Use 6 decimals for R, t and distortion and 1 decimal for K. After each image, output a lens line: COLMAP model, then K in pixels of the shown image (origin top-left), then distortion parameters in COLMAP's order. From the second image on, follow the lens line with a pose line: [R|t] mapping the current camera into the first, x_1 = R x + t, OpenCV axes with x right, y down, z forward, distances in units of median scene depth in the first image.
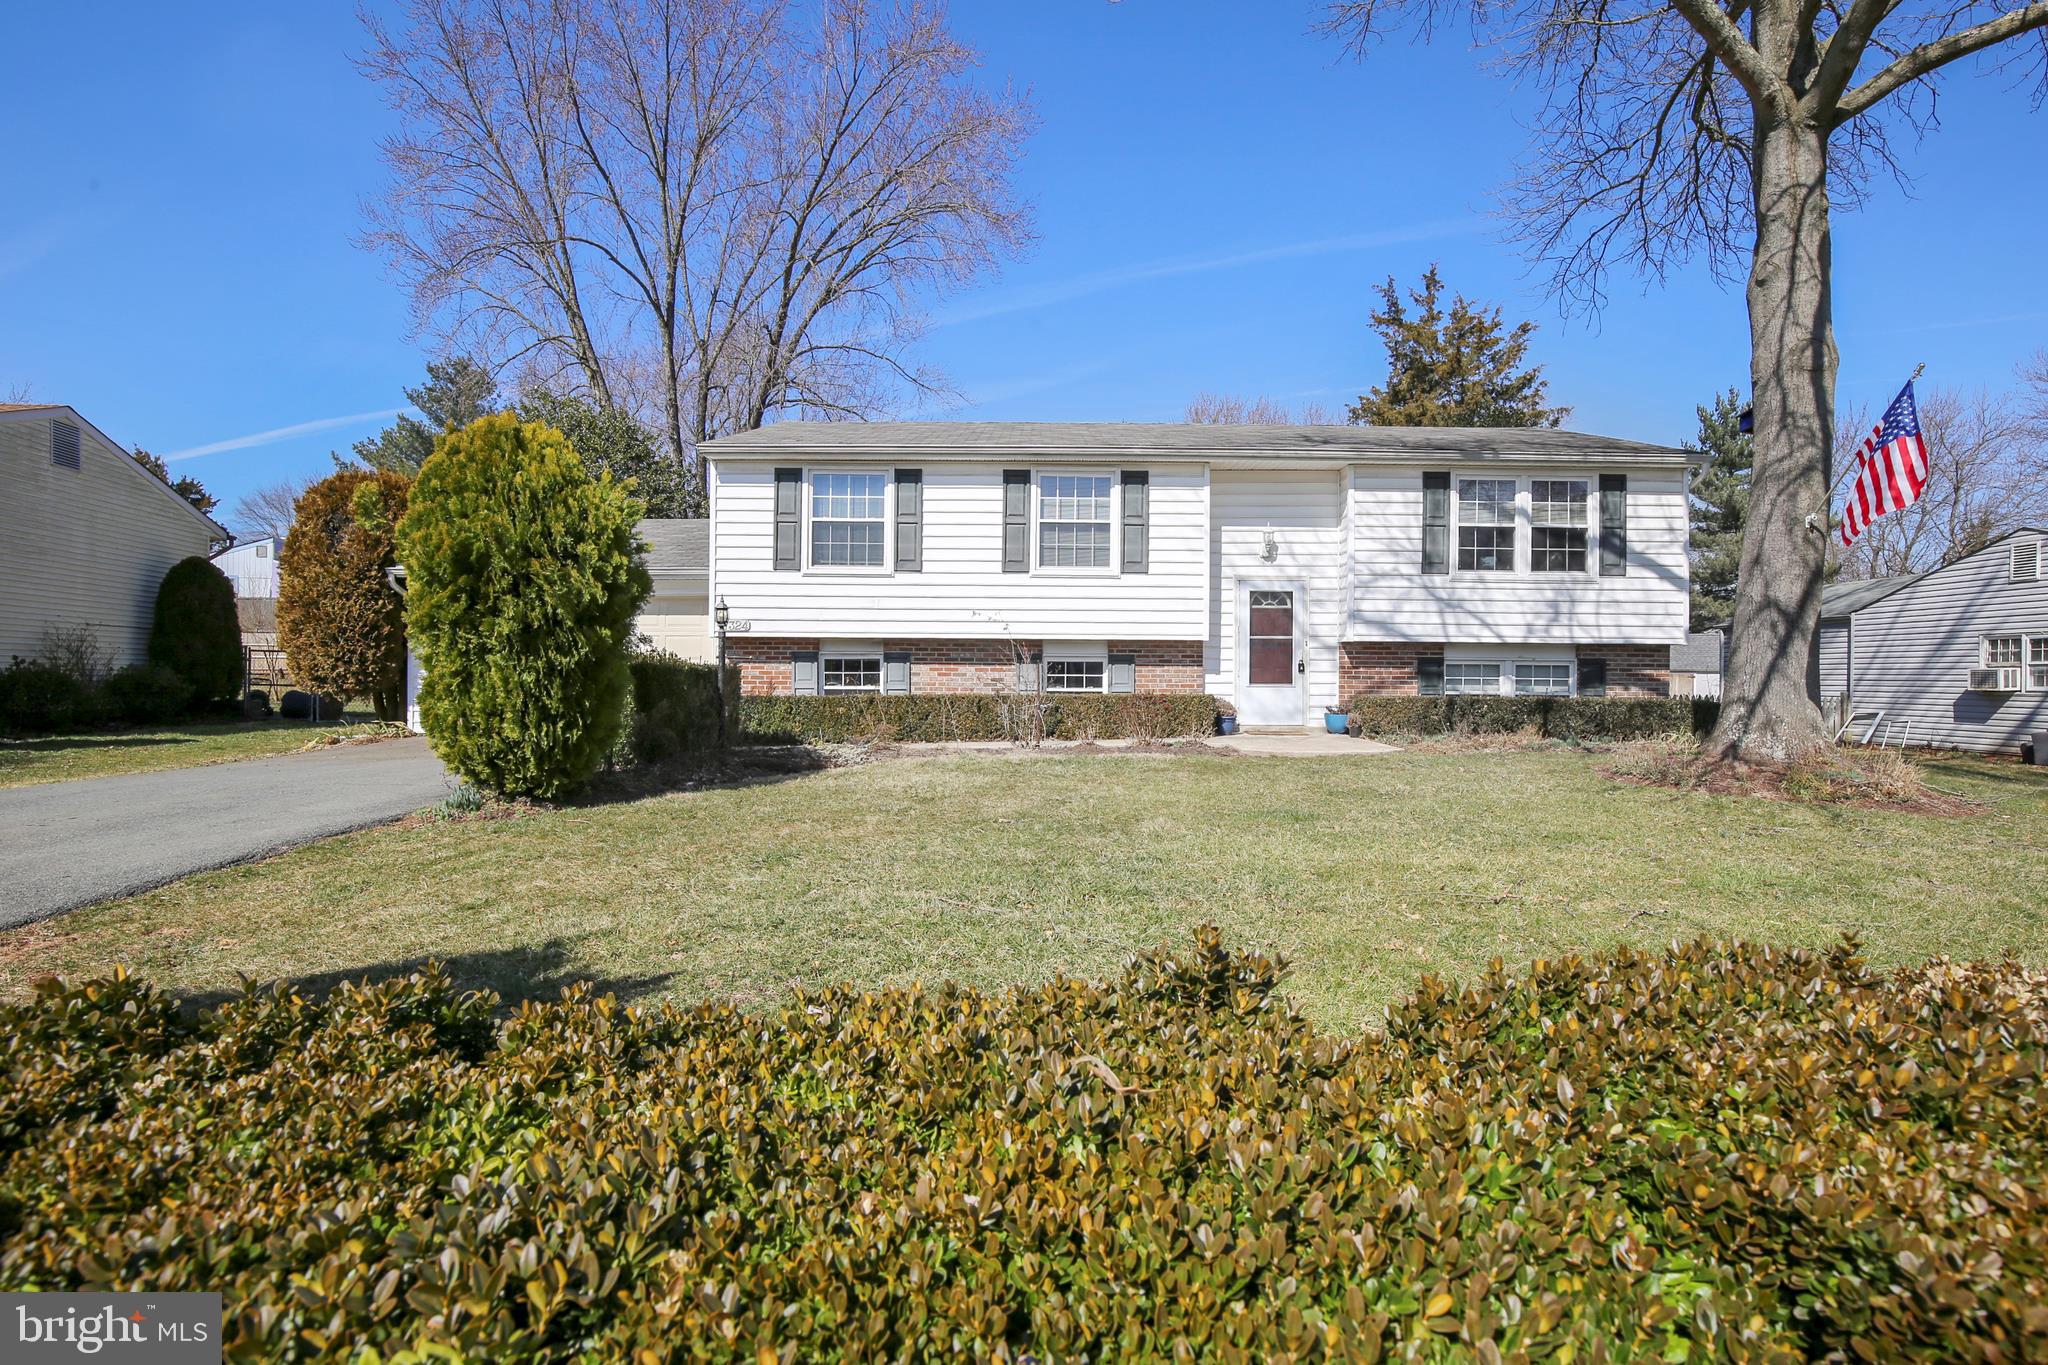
lens RADIAL K [[981.9, 0, 1025.6], [0, 981.9, 690.0], [0, 0, 1]] dist [-0.031501, -0.000325]
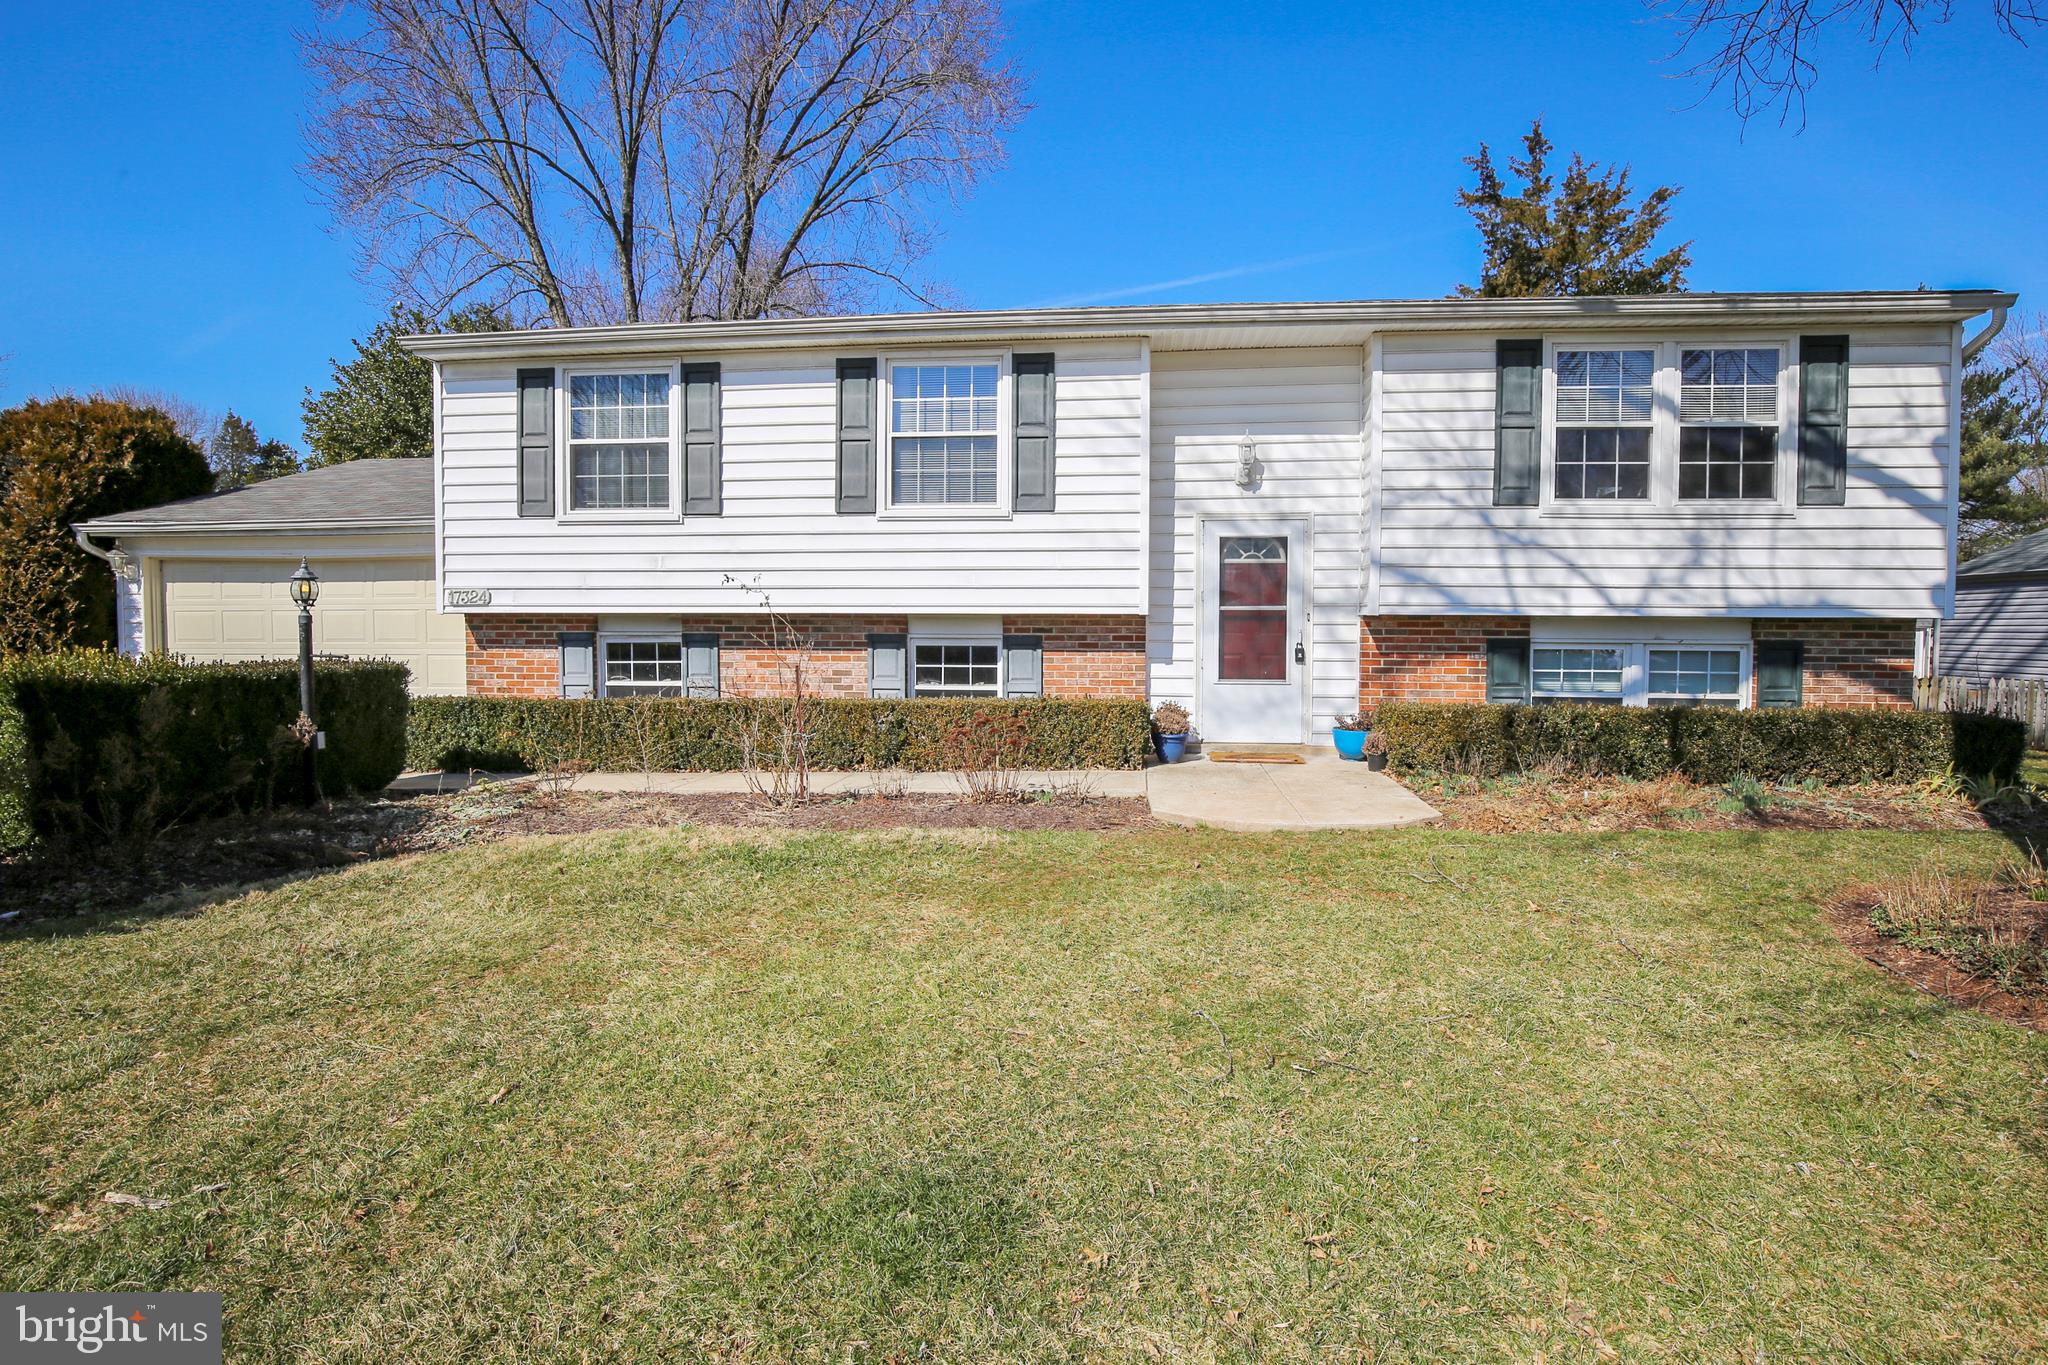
lens RADIAL K [[981.9, 0, 1022.0], [0, 981.9, 670.0], [0, 0, 1]] dist [-0.031501, -0.000325]
pose [[0.994826, 0.000267, -0.101589, 0.167635], [0.002798, 0.999545, 0.030027, -0.033280], [0.101551, -0.030156, 0.994373, 0.344995]]
